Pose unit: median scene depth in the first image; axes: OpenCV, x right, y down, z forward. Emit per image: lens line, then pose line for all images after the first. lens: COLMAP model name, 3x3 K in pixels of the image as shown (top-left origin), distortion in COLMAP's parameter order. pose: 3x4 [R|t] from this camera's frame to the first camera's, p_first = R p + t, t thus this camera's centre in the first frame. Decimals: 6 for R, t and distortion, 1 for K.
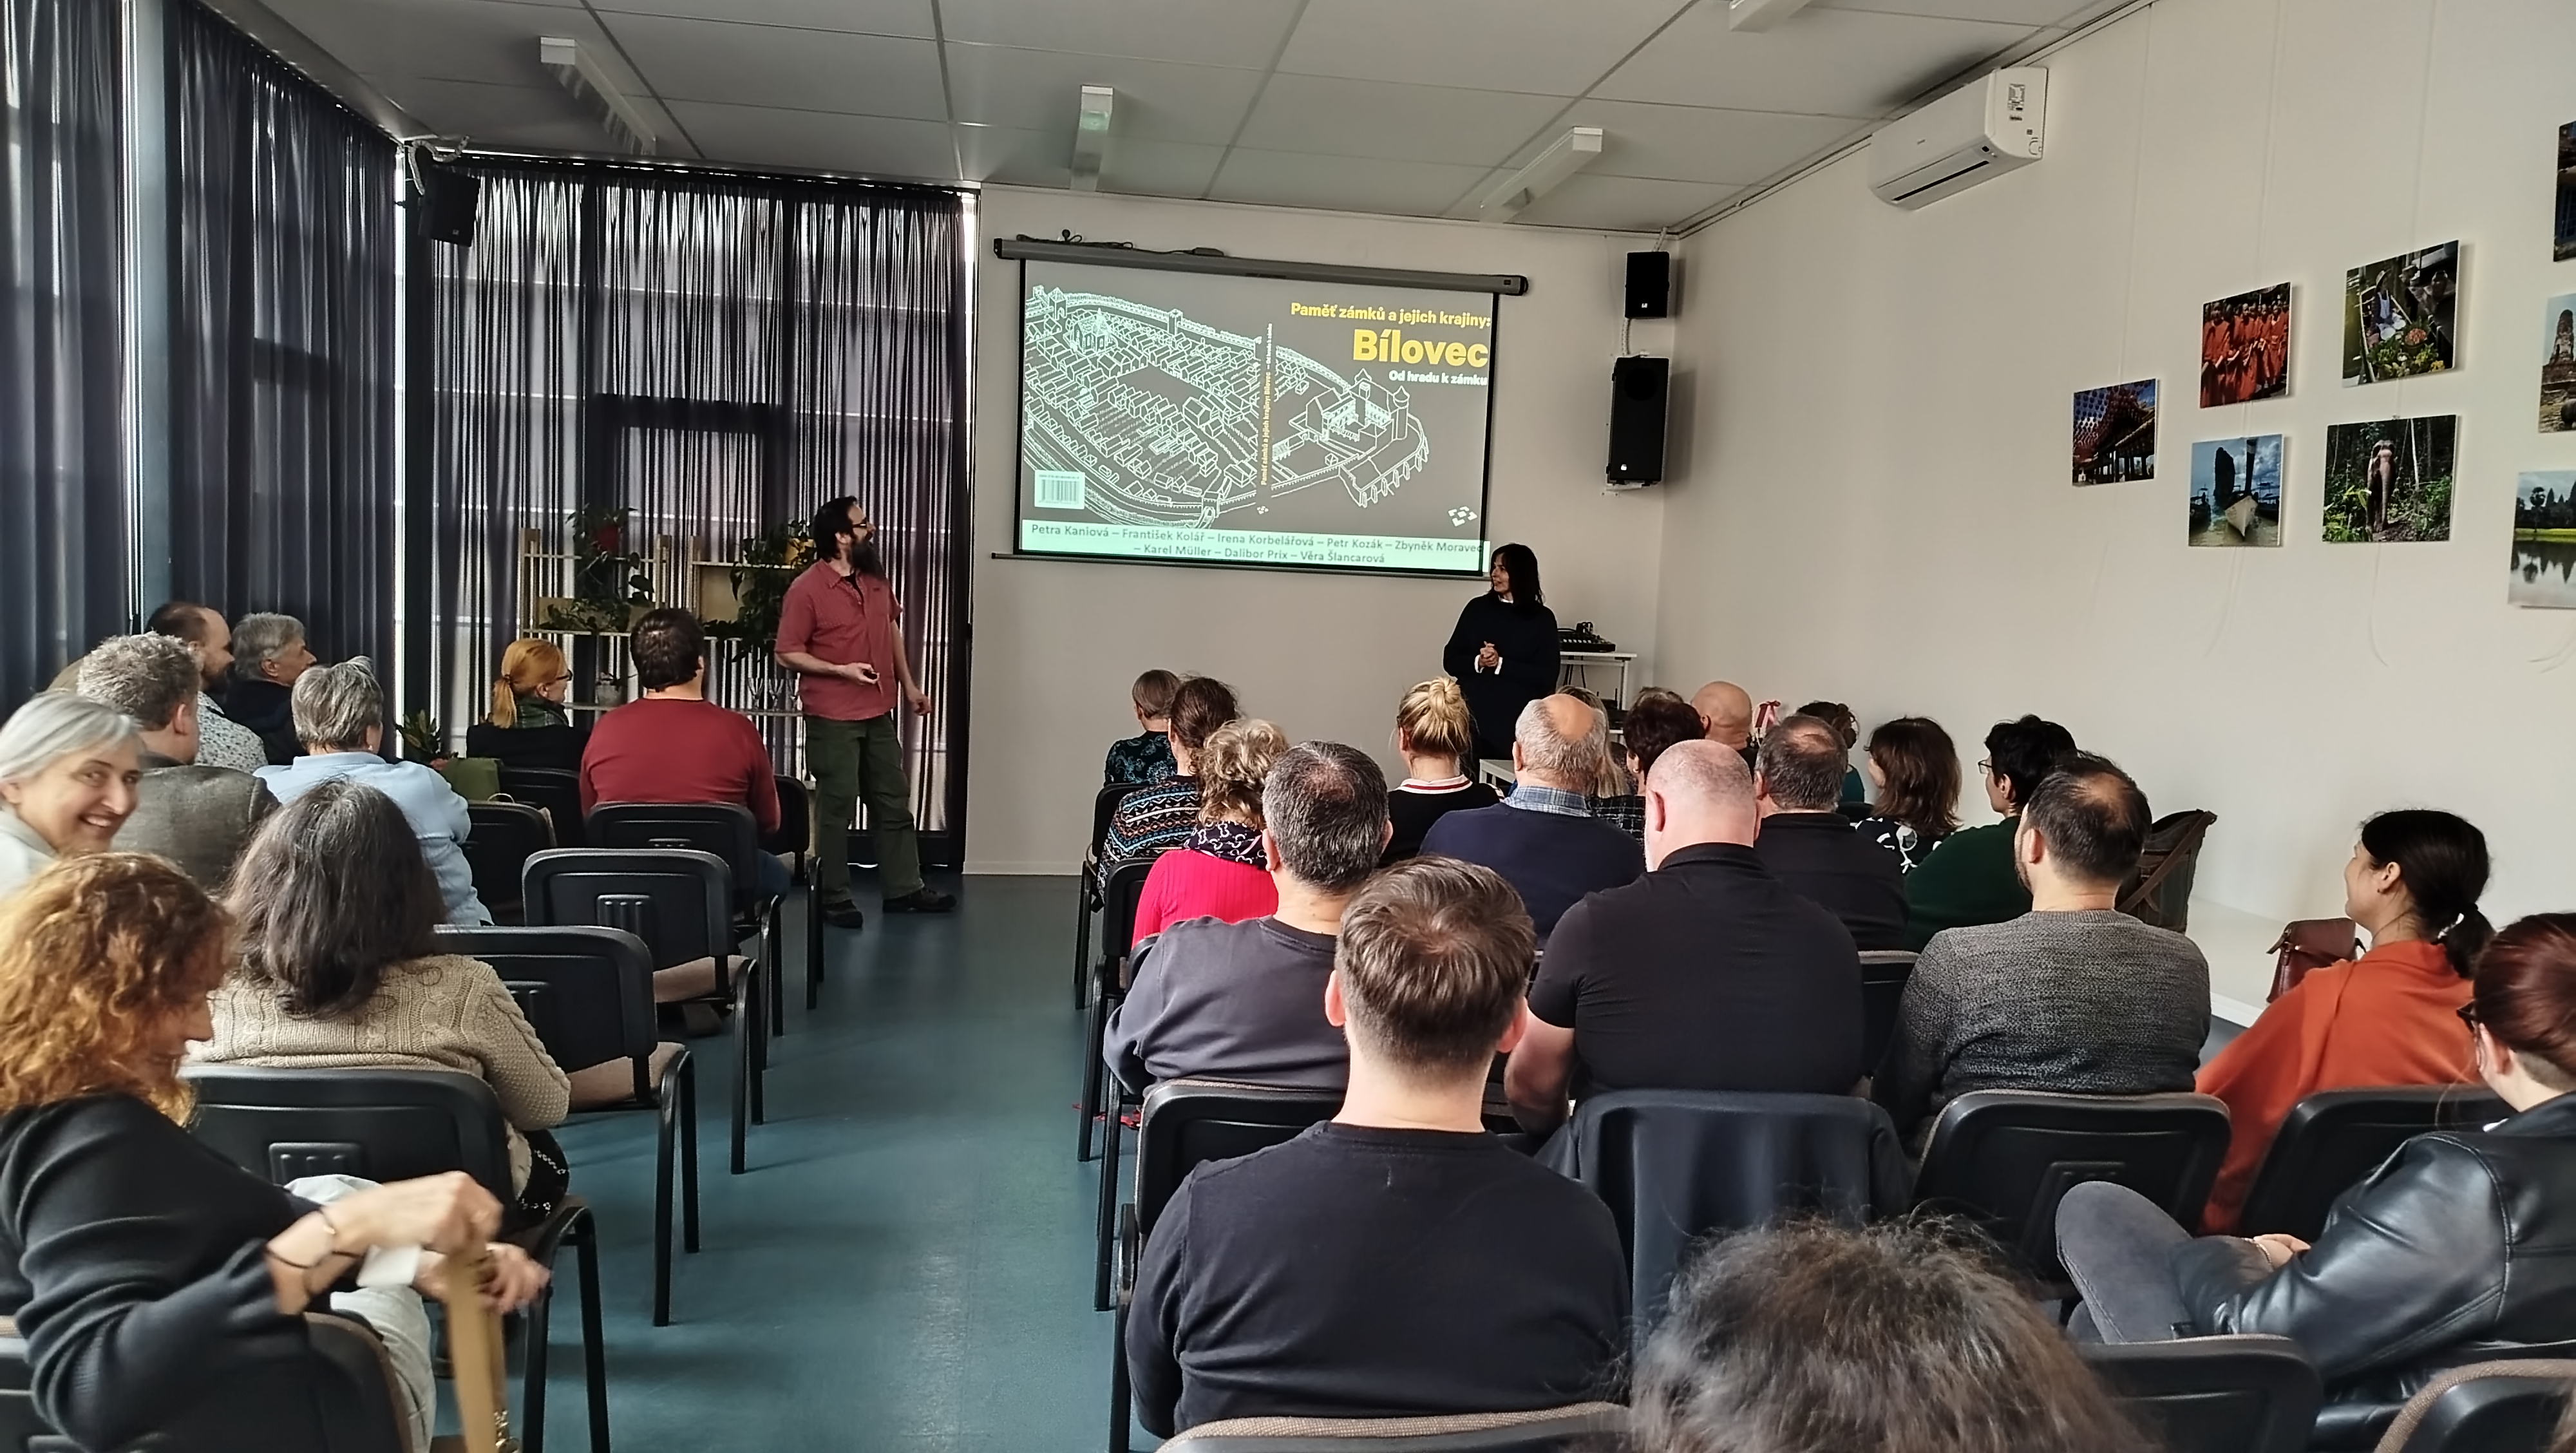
lens RADIAL K [[1781.9, 0, 1288.0], [0, 1781.9, 726.5], [0, 0, 1]] dist [0.083785, -0.142349]
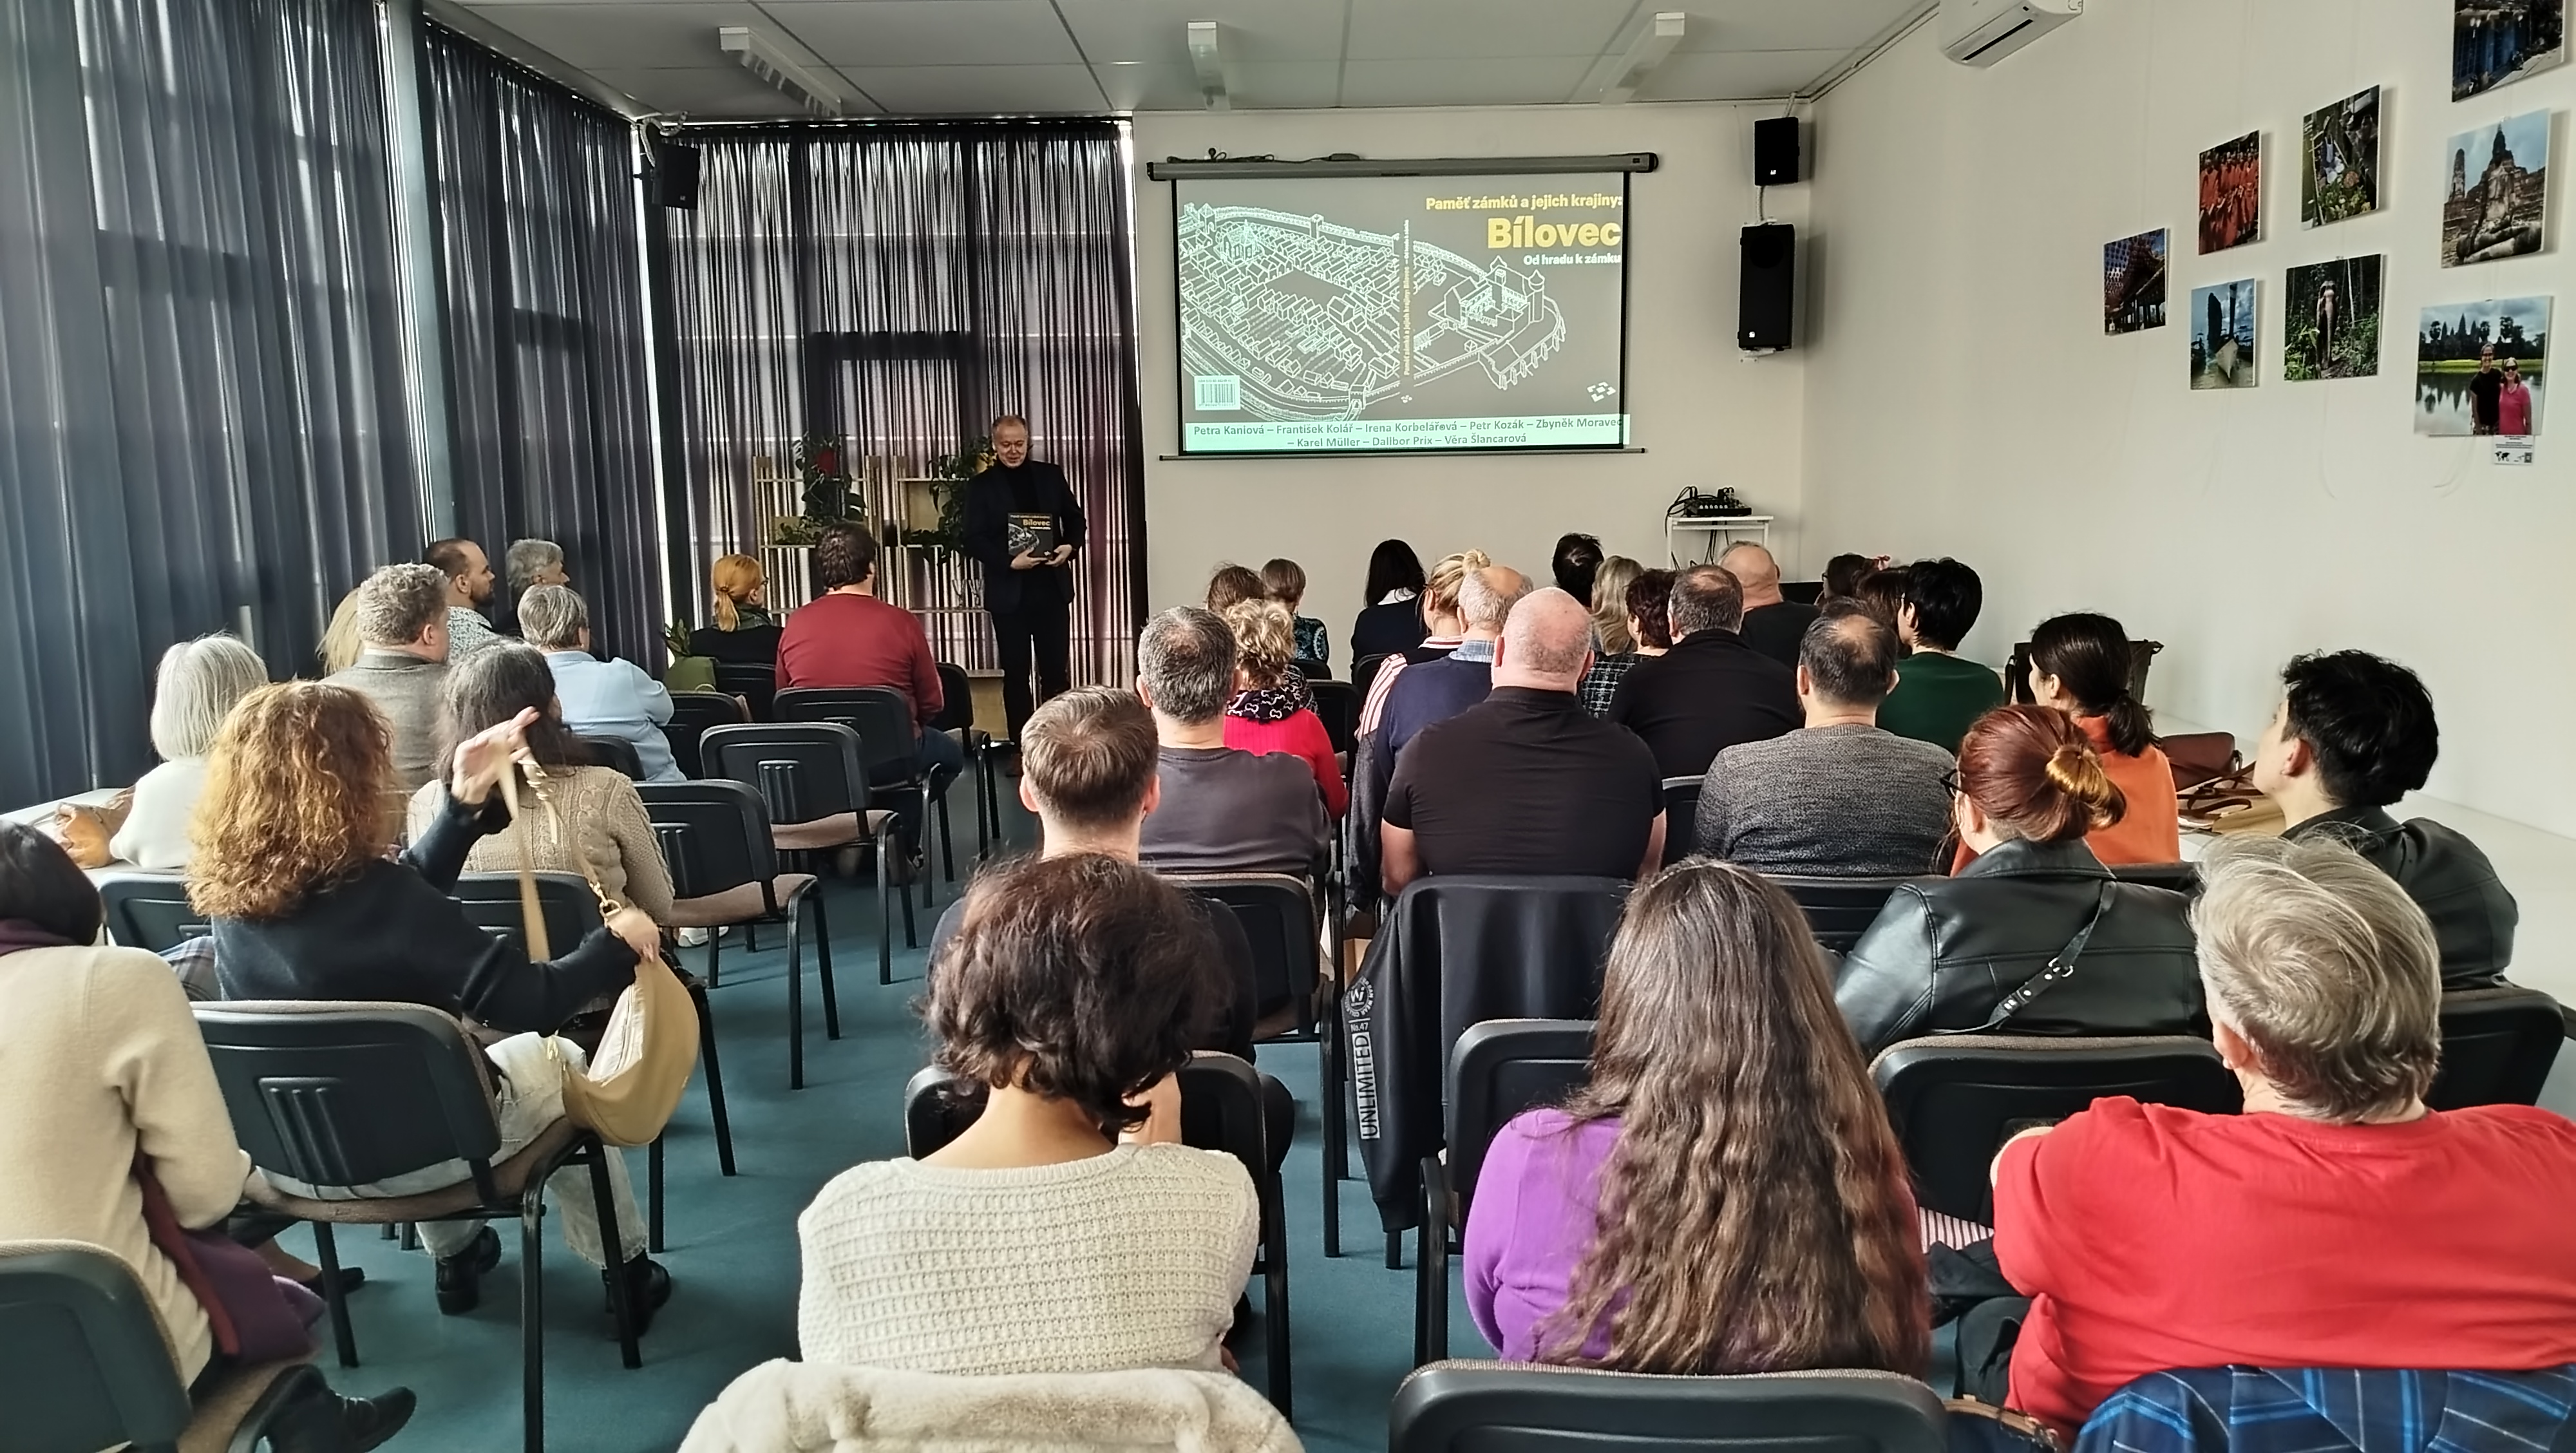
lens RADIAL K [[1781.9, 0, 1288.0], [0, 1781.9, 726.5], [0, 0, 1]] dist [0.083785, -0.142349]
pose [[0.985366, -0.032451, -0.167337, 0.089925], [0.043403, 0.997119, 0.062213, 0.004168], [0.164836, -0.068565, 0.983935, -0.075510]]
